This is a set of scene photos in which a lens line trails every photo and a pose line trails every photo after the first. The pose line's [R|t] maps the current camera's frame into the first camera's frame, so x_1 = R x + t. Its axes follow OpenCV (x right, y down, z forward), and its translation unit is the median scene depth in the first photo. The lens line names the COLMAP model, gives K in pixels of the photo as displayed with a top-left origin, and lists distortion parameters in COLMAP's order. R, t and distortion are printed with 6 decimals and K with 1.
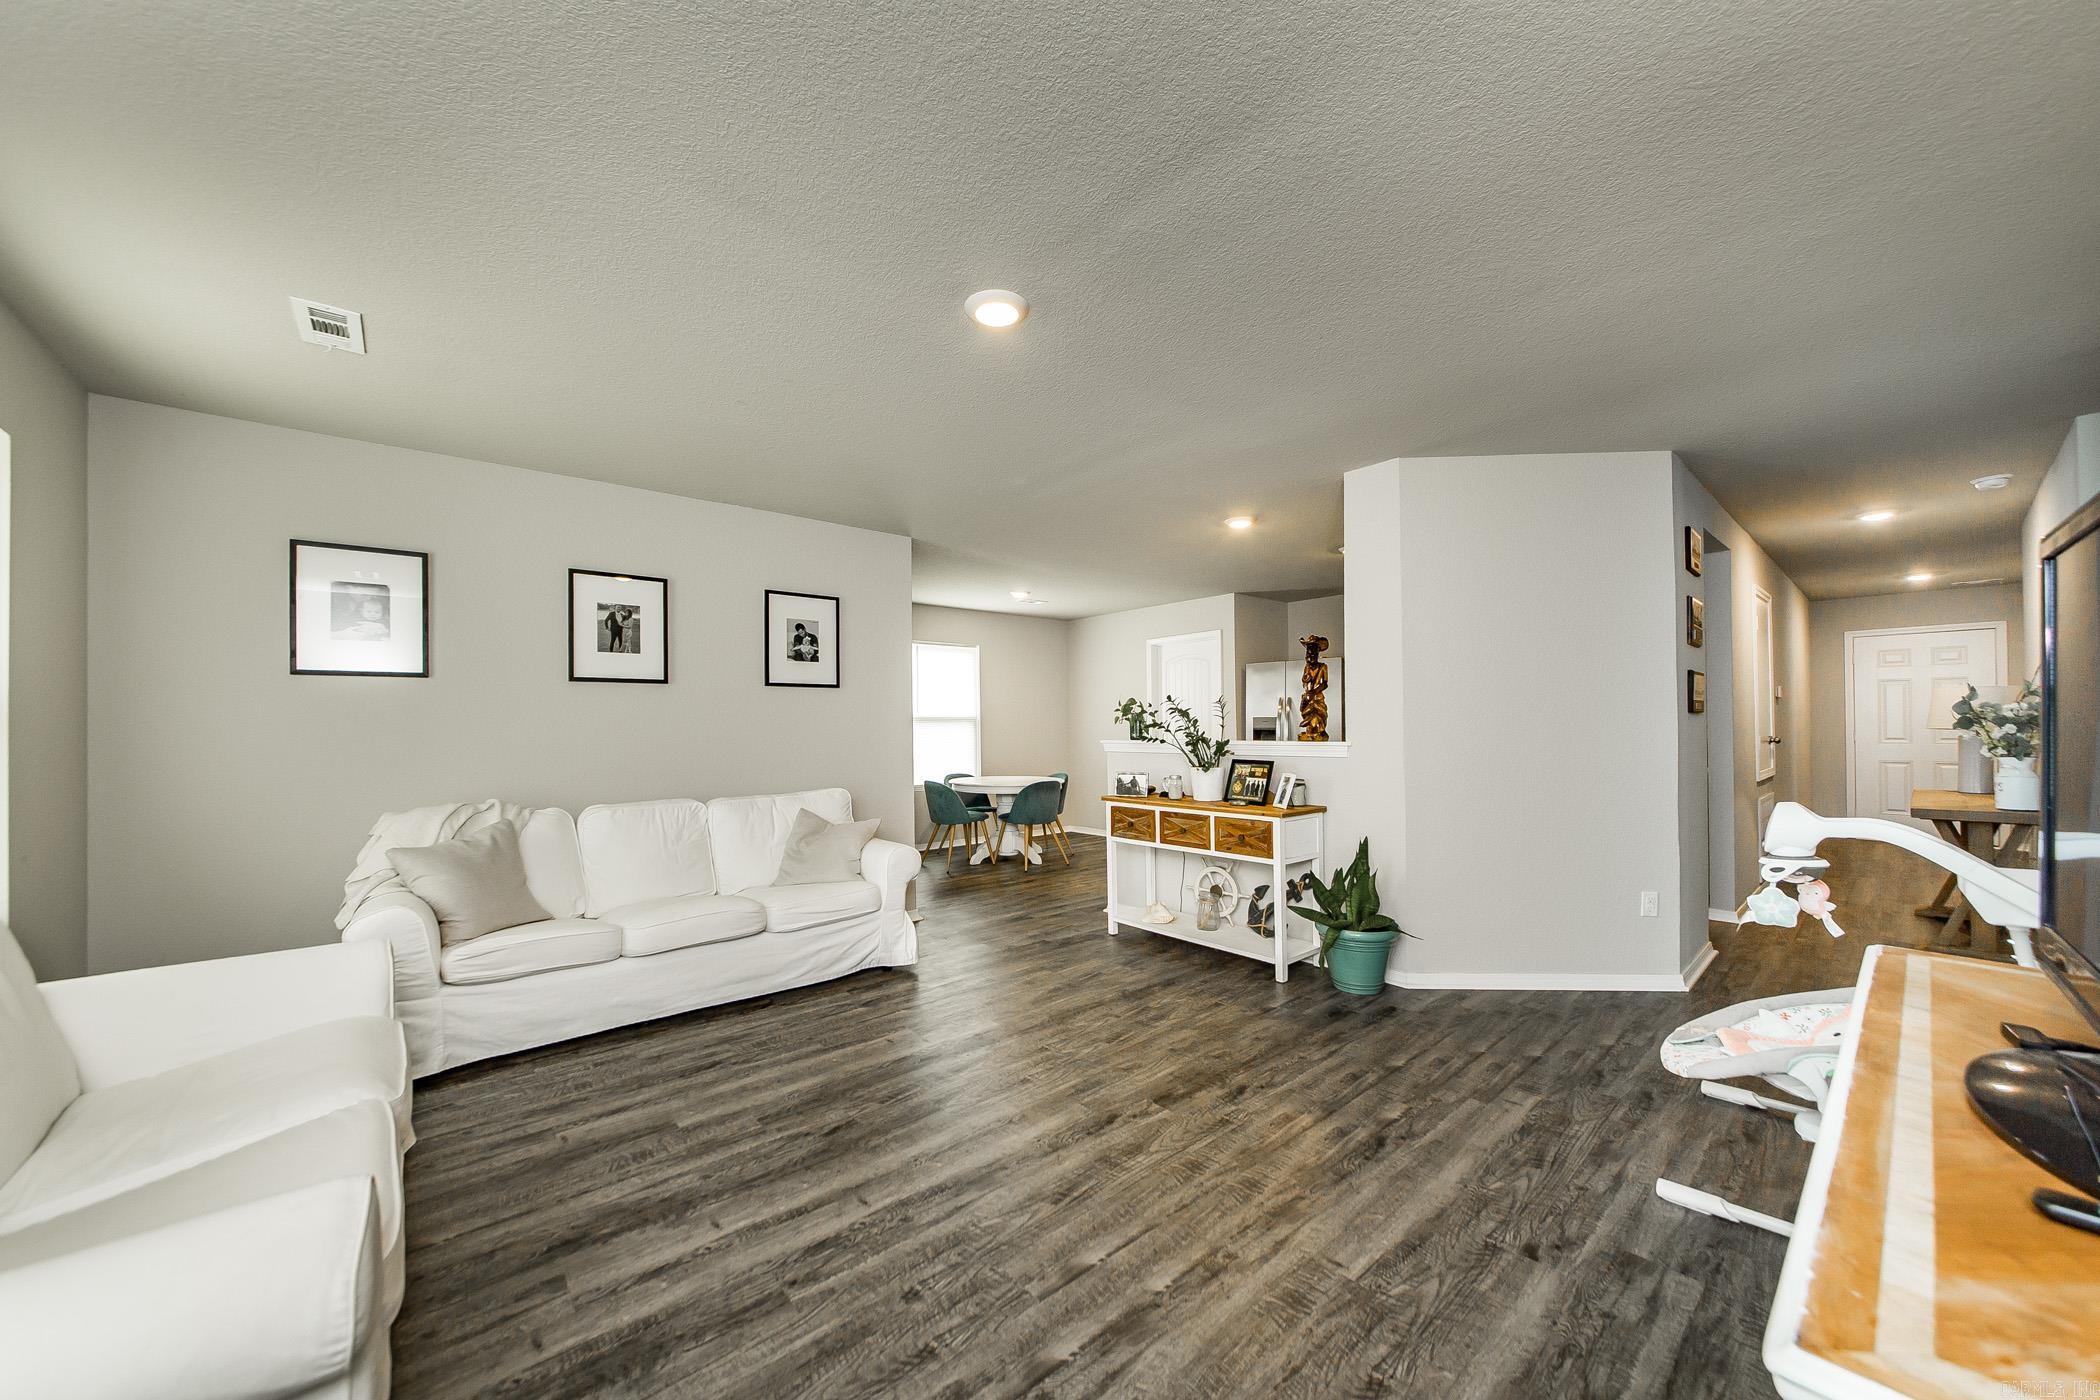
lens RADIAL K [[757.9, 0, 1046.5], [0, 757.9, 694.7], [0, 0, 1]] dist [-0.009300, -0.000277]
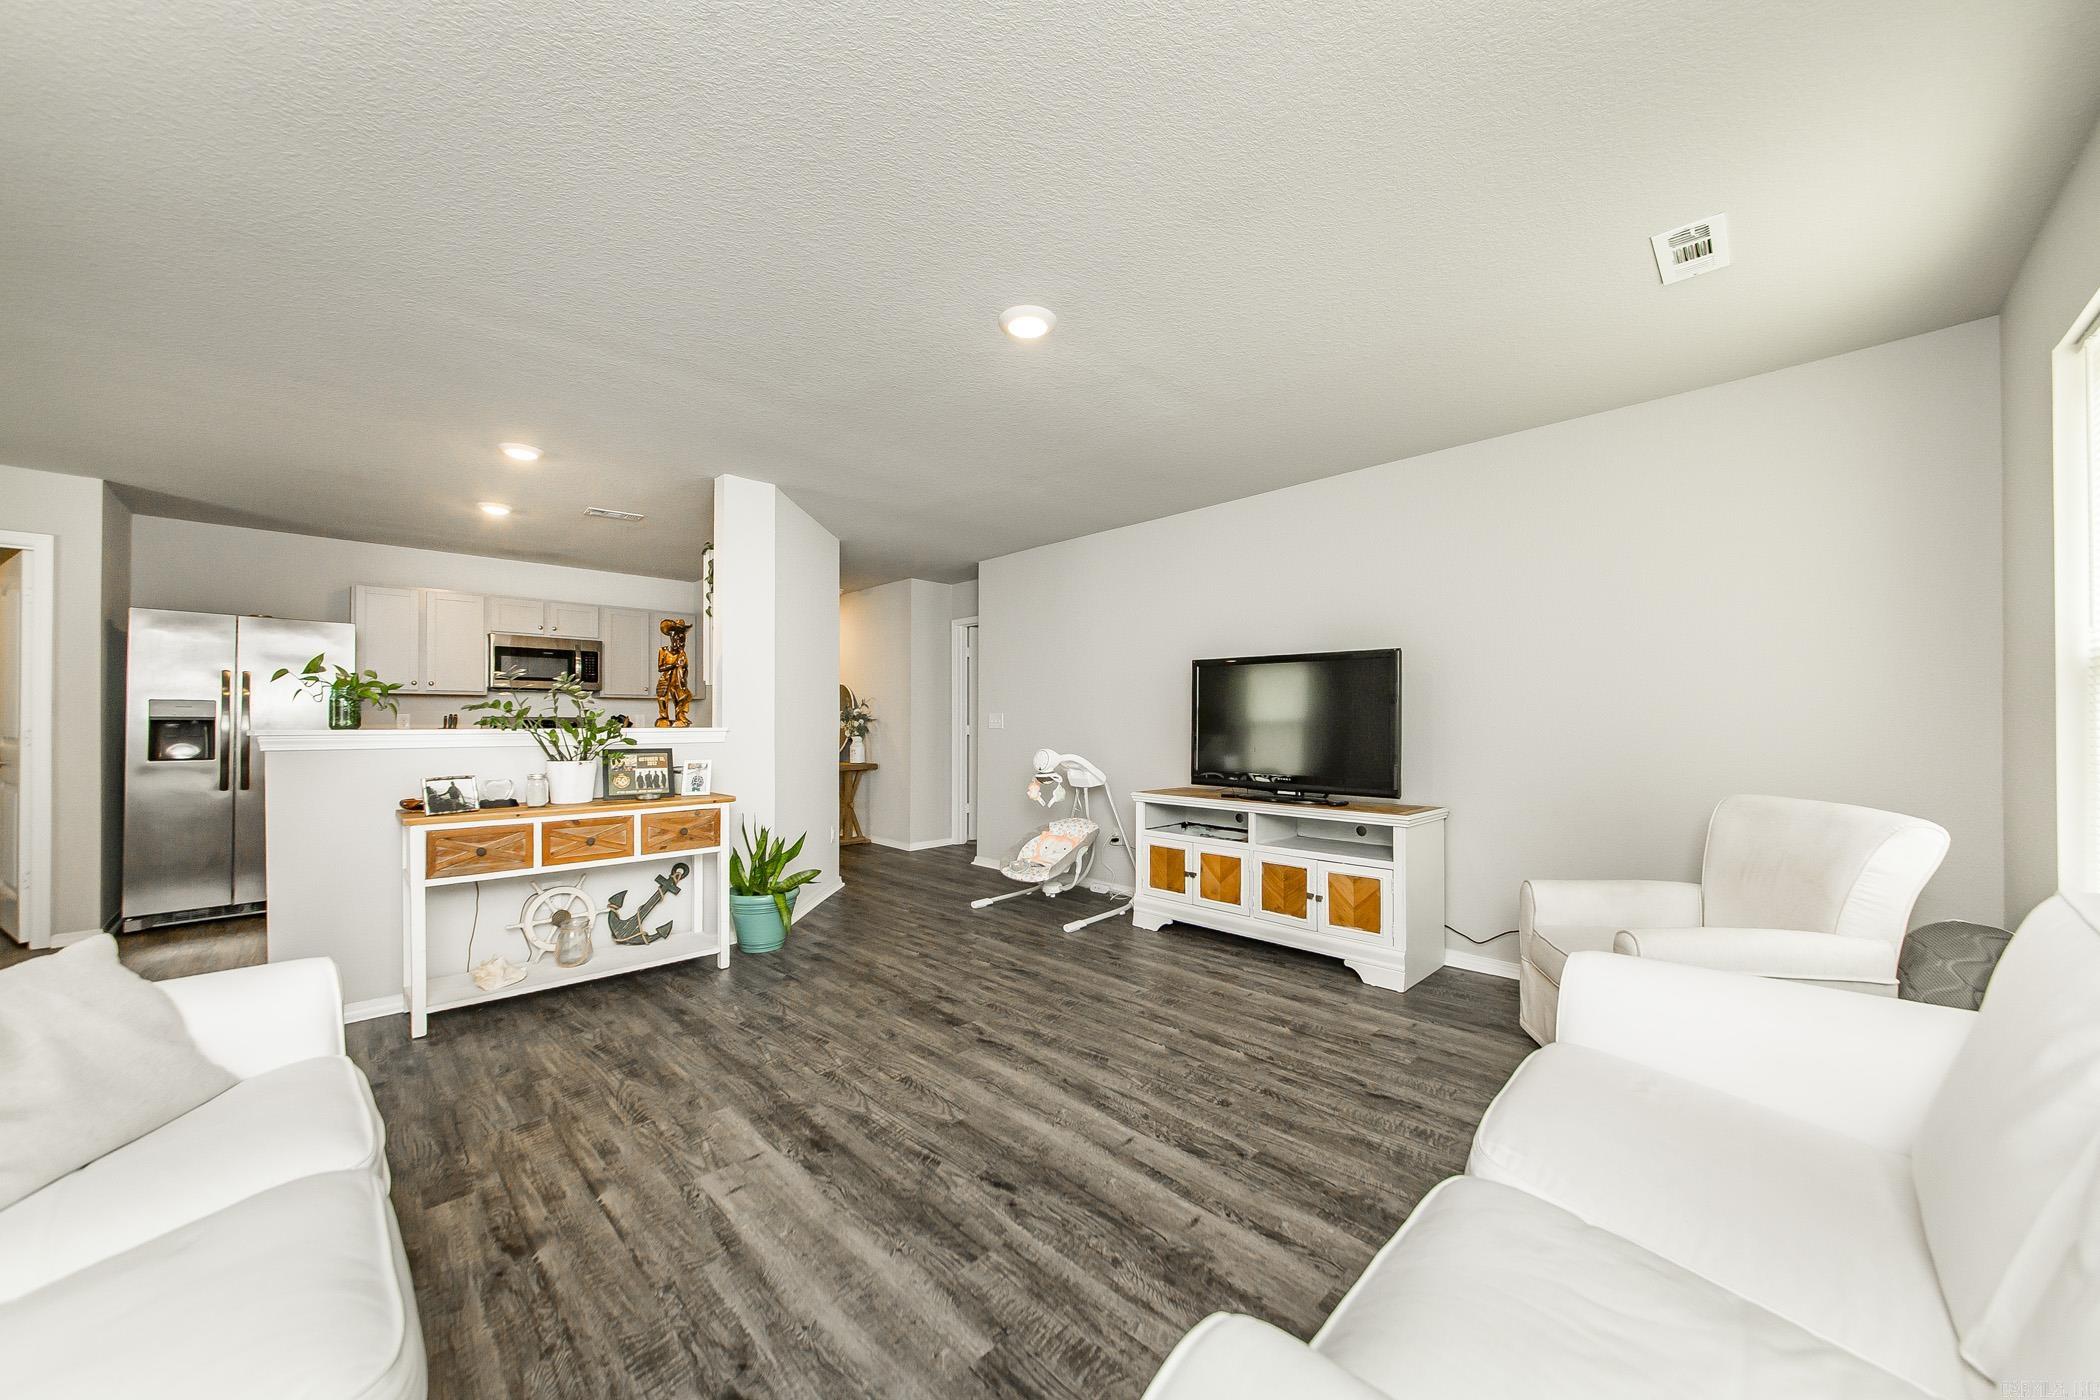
lens RADIAL K [[757.9, 0, 1040.6], [0, 757.9, 724.7], [0, 0, 1]] dist [-0.009300, -0.000277]
pose [[-0.070576, 0.007021, 0.997482, -1.022571], [-0.037601, 0.999246, -0.009694, 0.079140], [-0.996798, -0.038190, -0.070258, 0.960189]]
